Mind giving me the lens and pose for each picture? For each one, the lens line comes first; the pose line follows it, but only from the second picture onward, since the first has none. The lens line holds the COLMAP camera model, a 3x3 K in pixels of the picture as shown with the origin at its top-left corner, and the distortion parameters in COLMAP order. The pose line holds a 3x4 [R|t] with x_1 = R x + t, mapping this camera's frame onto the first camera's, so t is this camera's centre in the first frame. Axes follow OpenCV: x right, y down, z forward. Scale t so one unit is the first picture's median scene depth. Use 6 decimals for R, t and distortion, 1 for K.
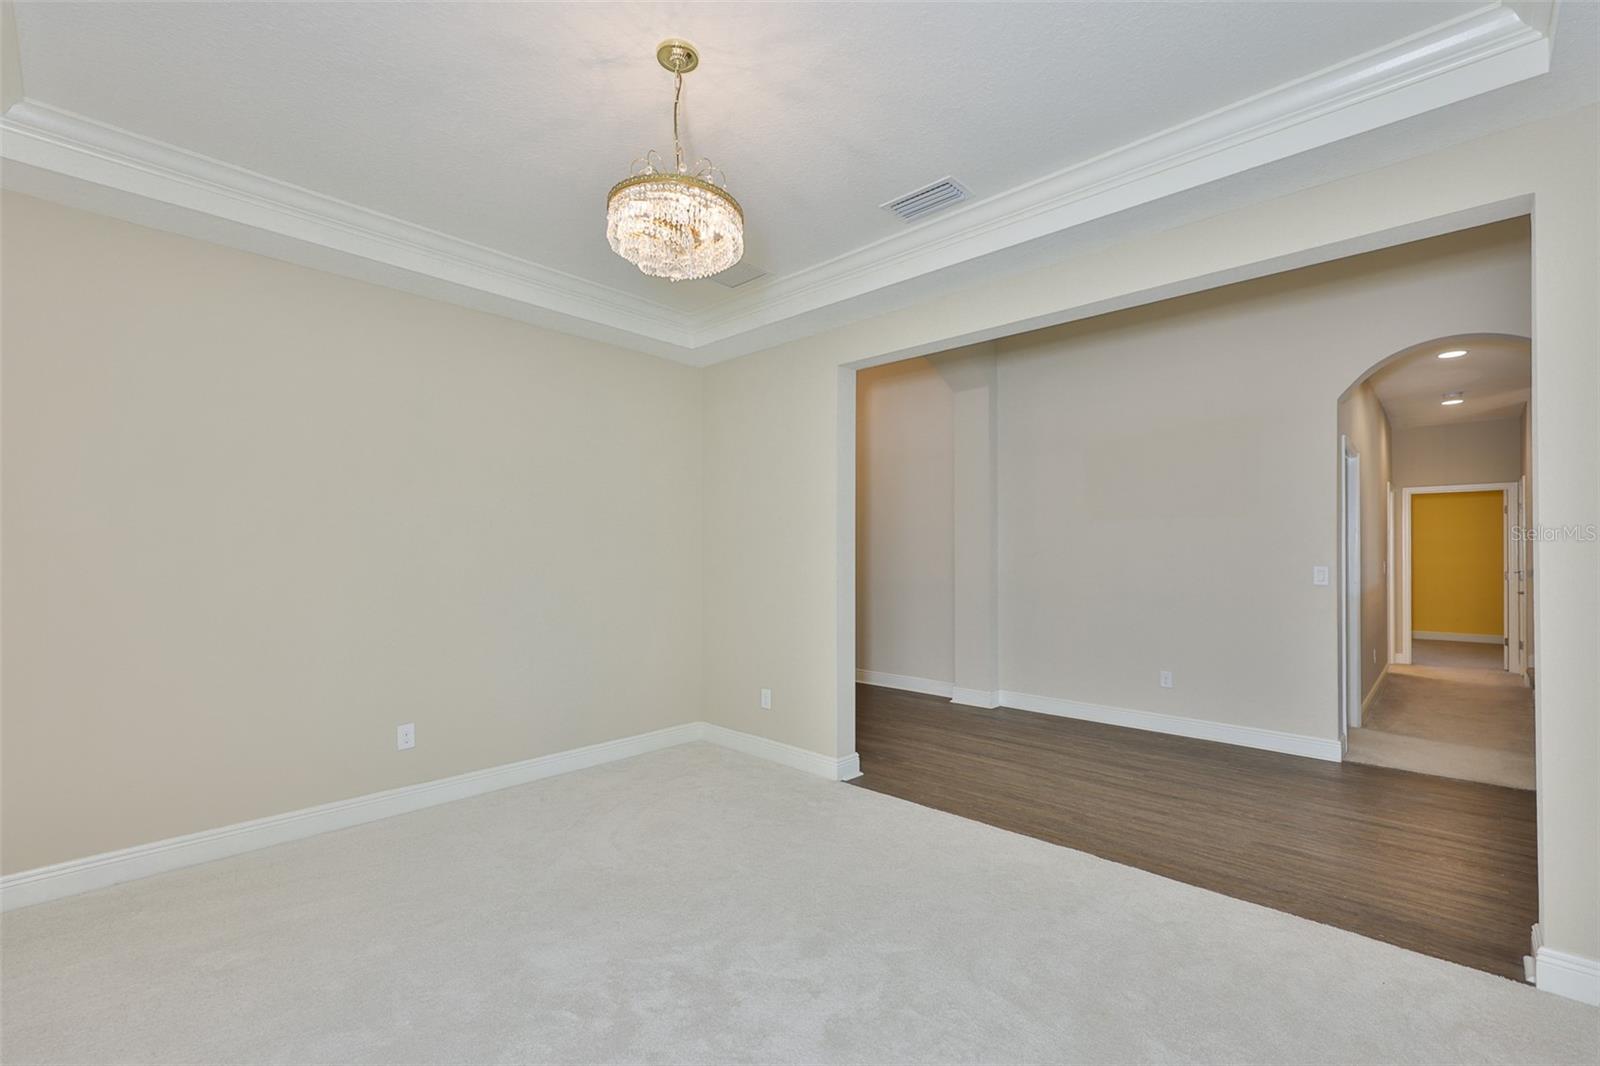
lens RADIAL K [[690.5, 0, 800.0], [0, 690.5, 533.0], [0, 0, 1]] dist [-0.001377, -0.000054]
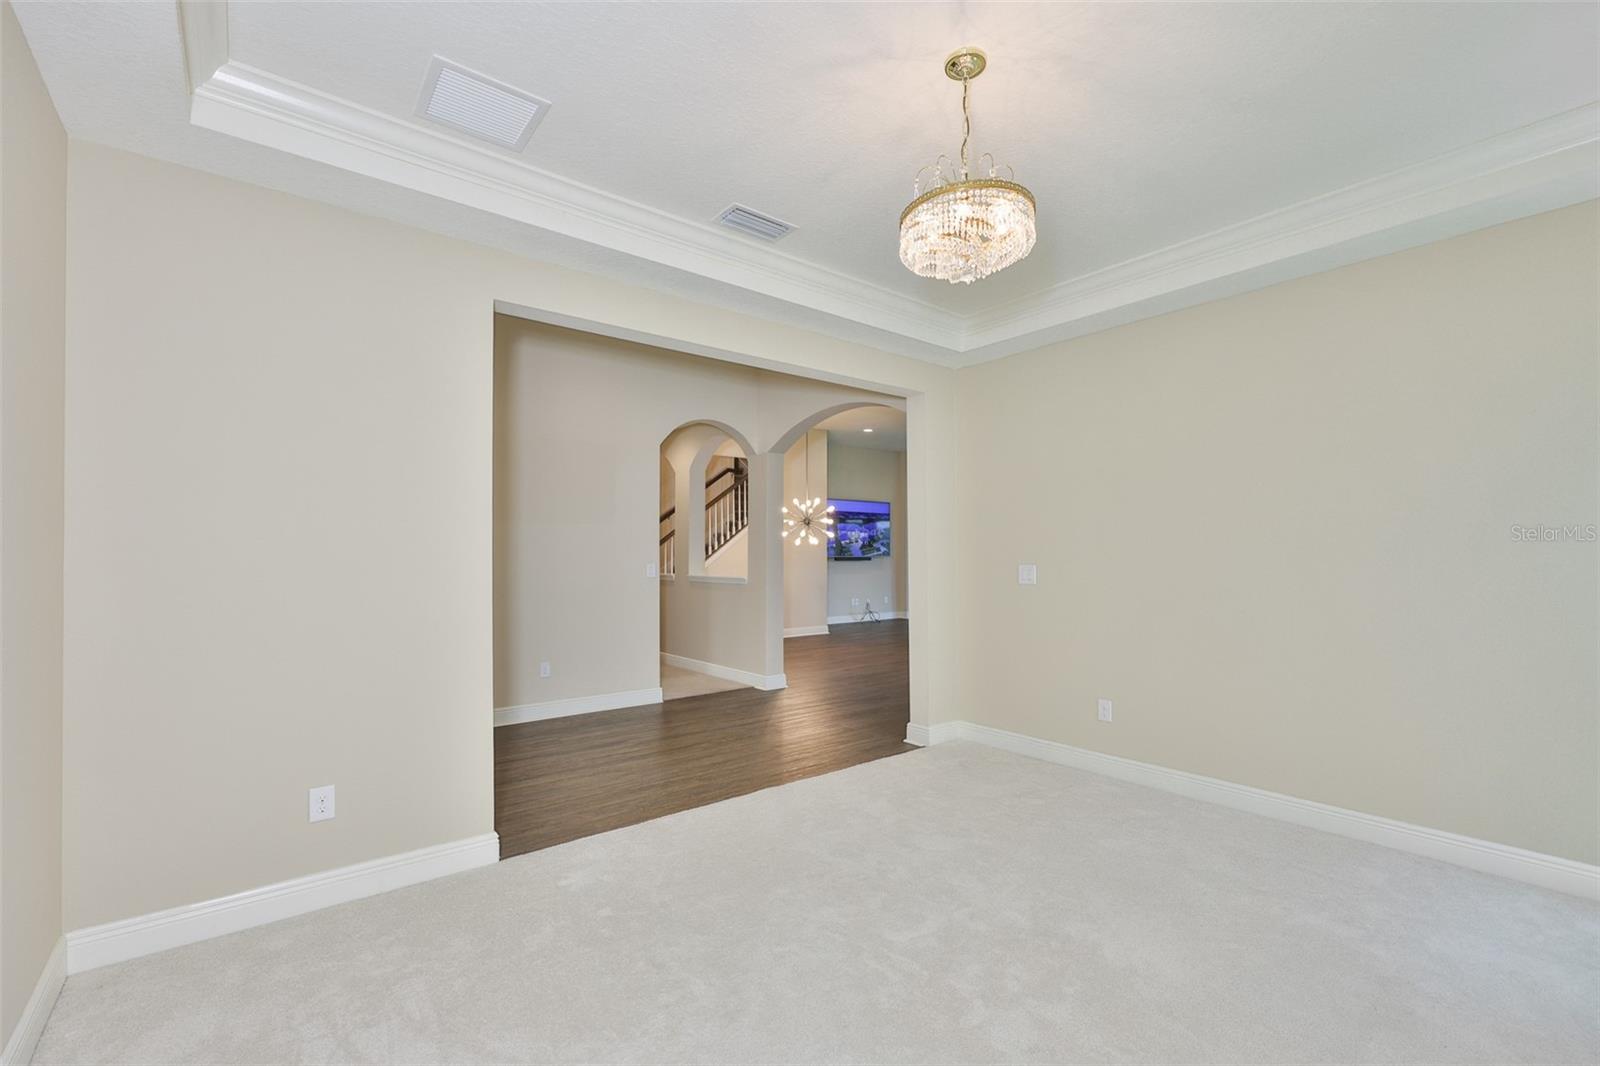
lens RADIAL K [[690.5, 0, 800.0], [0, 690.5, 533.0], [0, 0, 1]] dist [-0.001377, -0.000054]
pose [[0.131227, 0.031081, 0.990865, -0.646240], [-0.027810, 0.999230, -0.027660, 0.019063], [-0.990962, -0.023926, 0.131990, 0.590090]]
